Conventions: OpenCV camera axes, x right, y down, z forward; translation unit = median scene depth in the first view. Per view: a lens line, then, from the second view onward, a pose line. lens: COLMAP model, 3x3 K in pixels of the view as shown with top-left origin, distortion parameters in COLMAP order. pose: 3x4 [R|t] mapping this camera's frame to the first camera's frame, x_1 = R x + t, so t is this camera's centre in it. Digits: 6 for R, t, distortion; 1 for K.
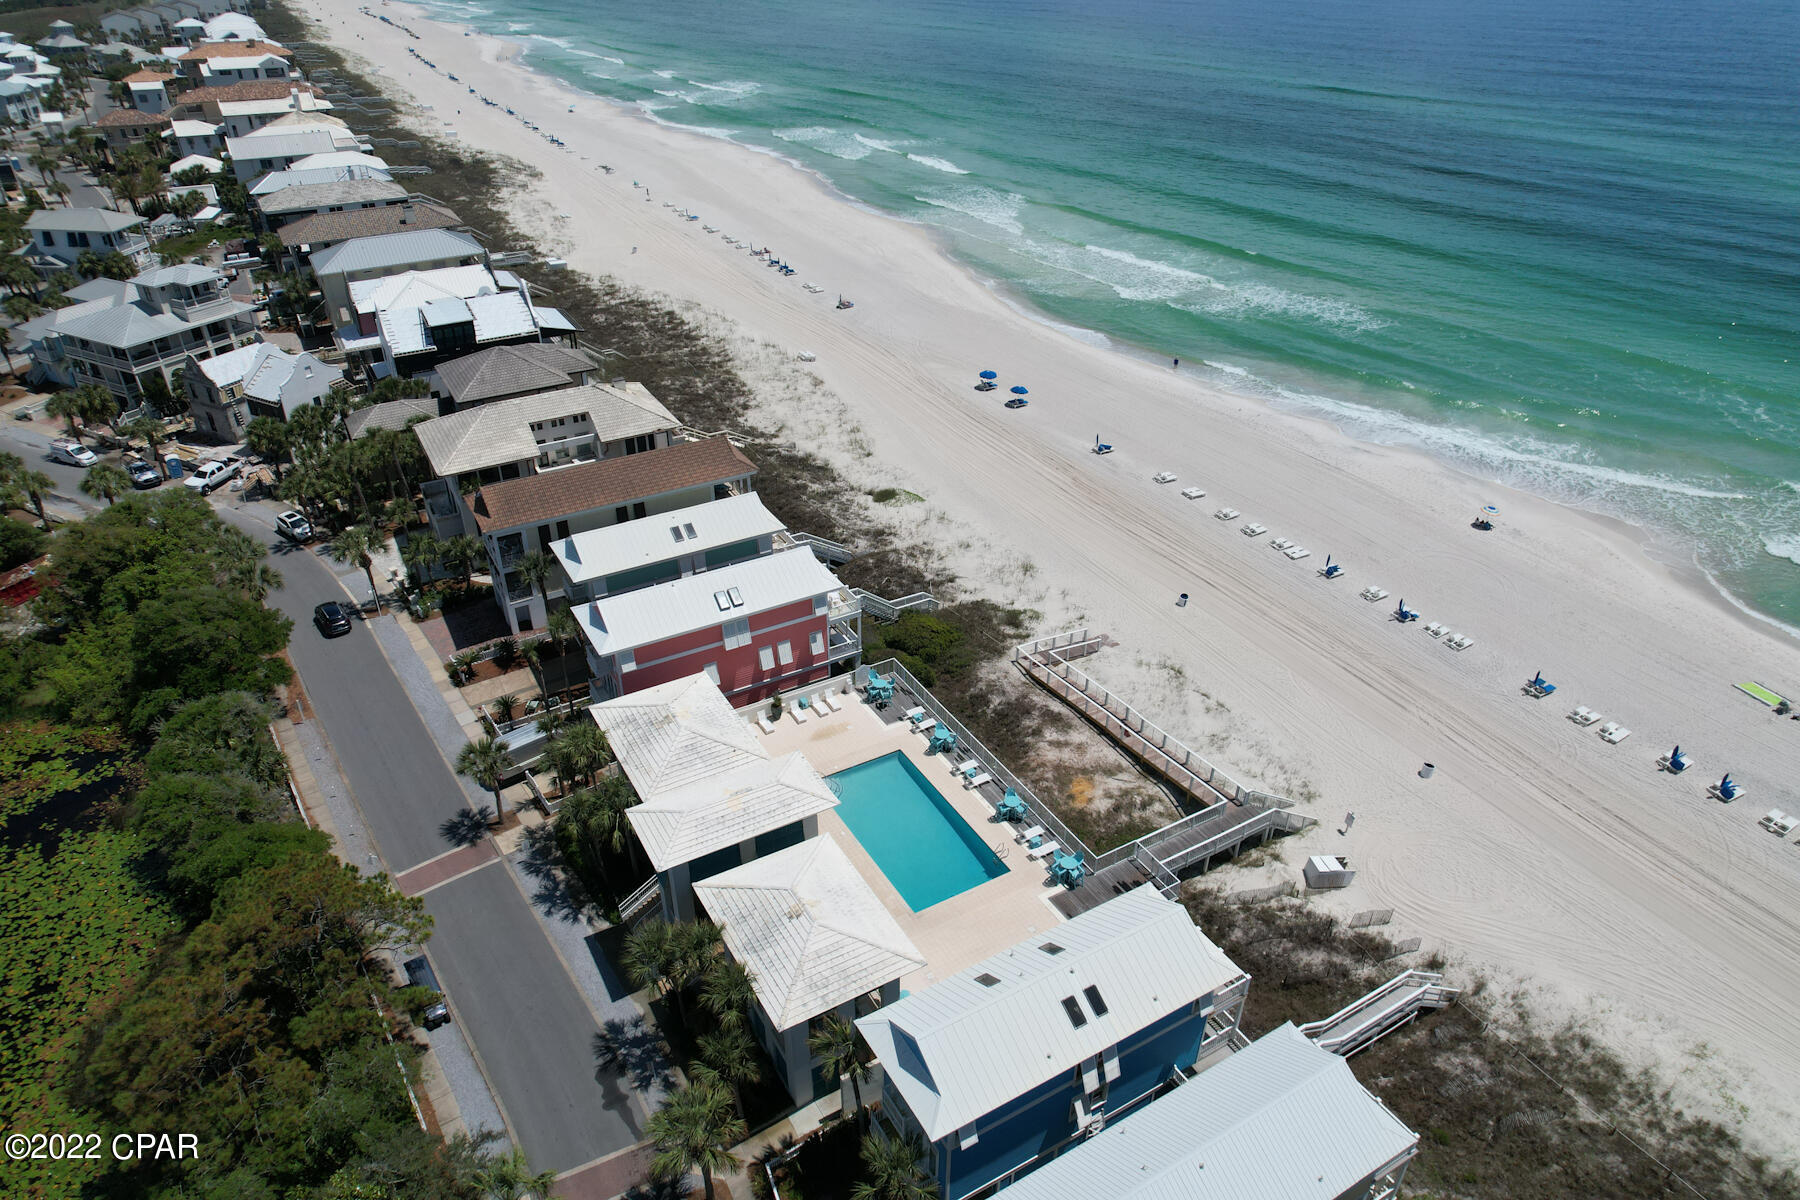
lens RADIAL K [[1149.4, 0, 900.0], [0, 1149.4, 600.0], [0, 0, 1]] dist [-0.074439, 0.063702]
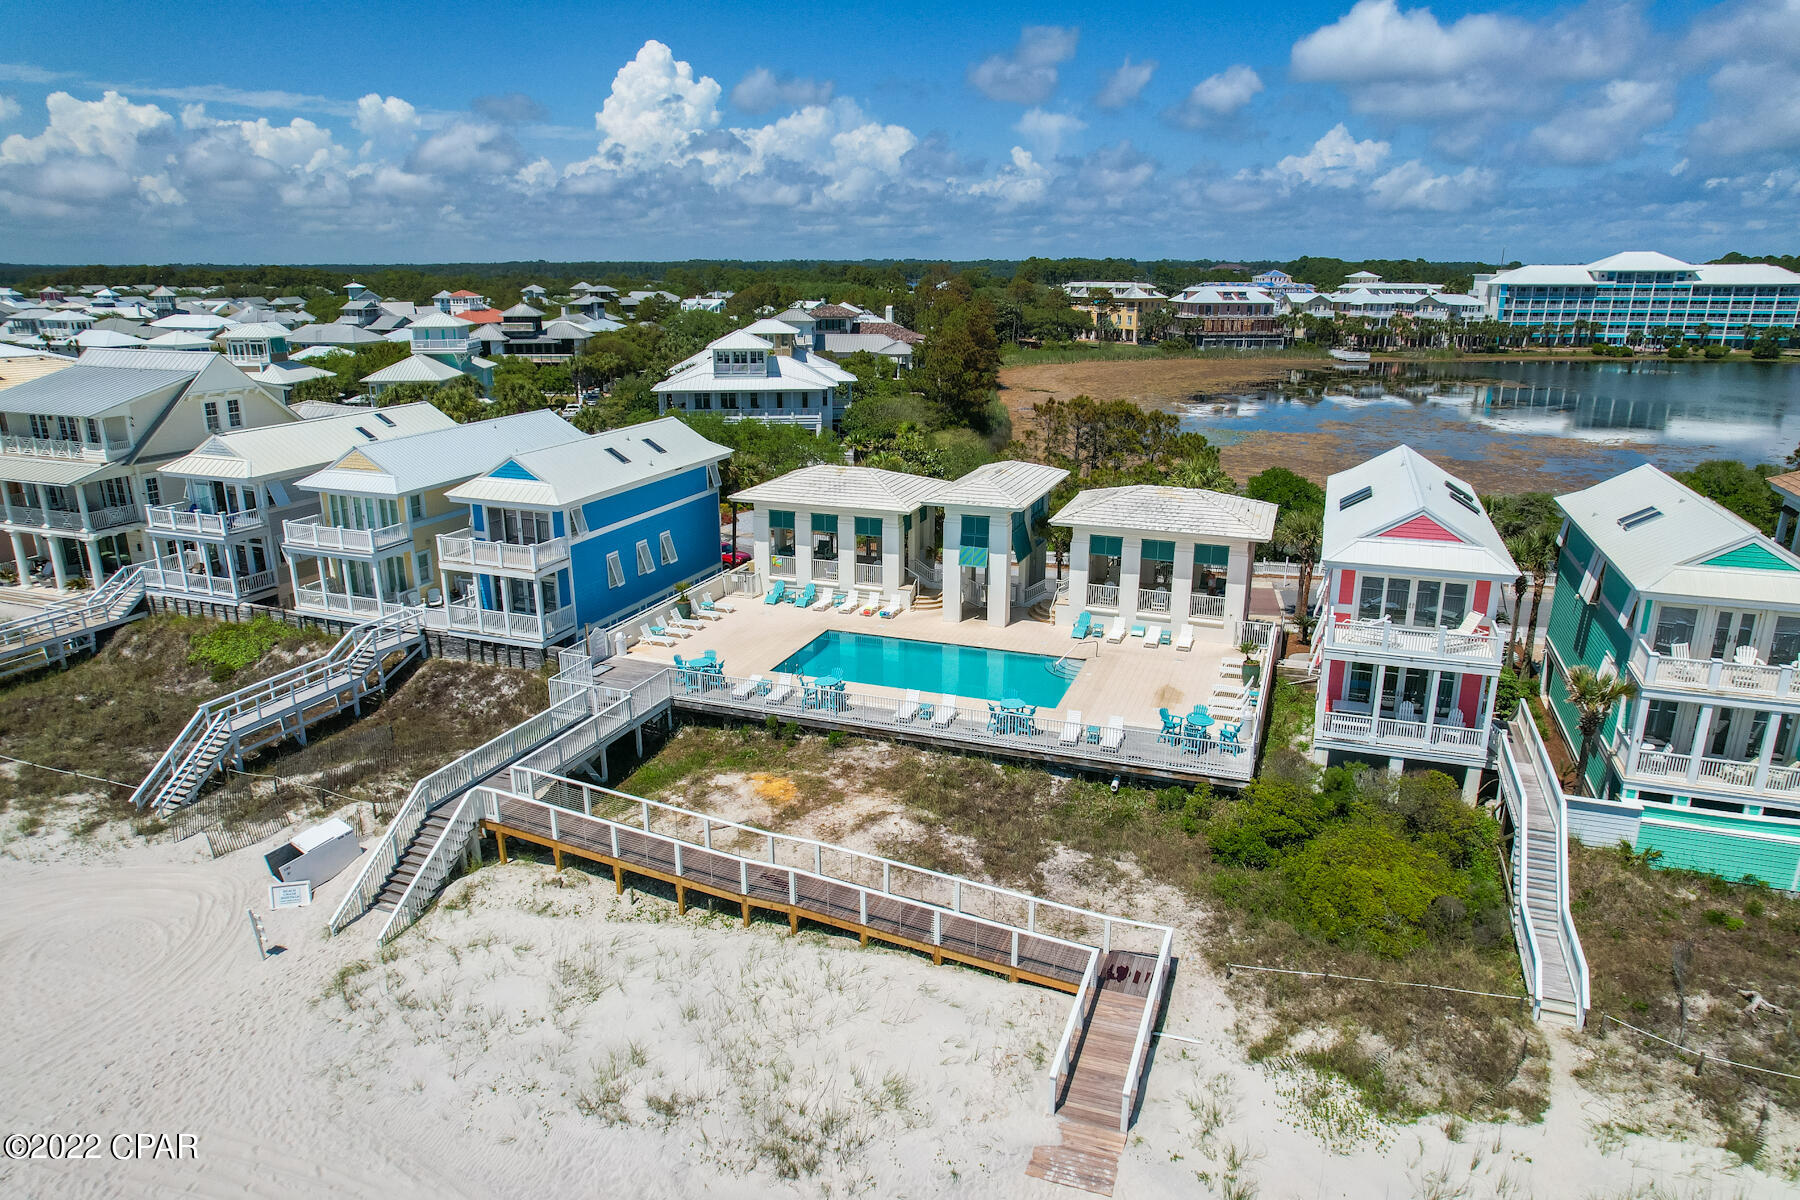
lens RADIAL K [[1149.4, 0, 900.0], [0, 1149.4, 600.0], [0, 0, 1]] dist [-0.074439, 0.063702]
pose [[-0.770700, 0.182058, -0.610636, 0.397448], [-0.329808, 0.705986, 0.626746, -0.248083], [0.545205, 0.684426, -0.484059, 1.126545]]
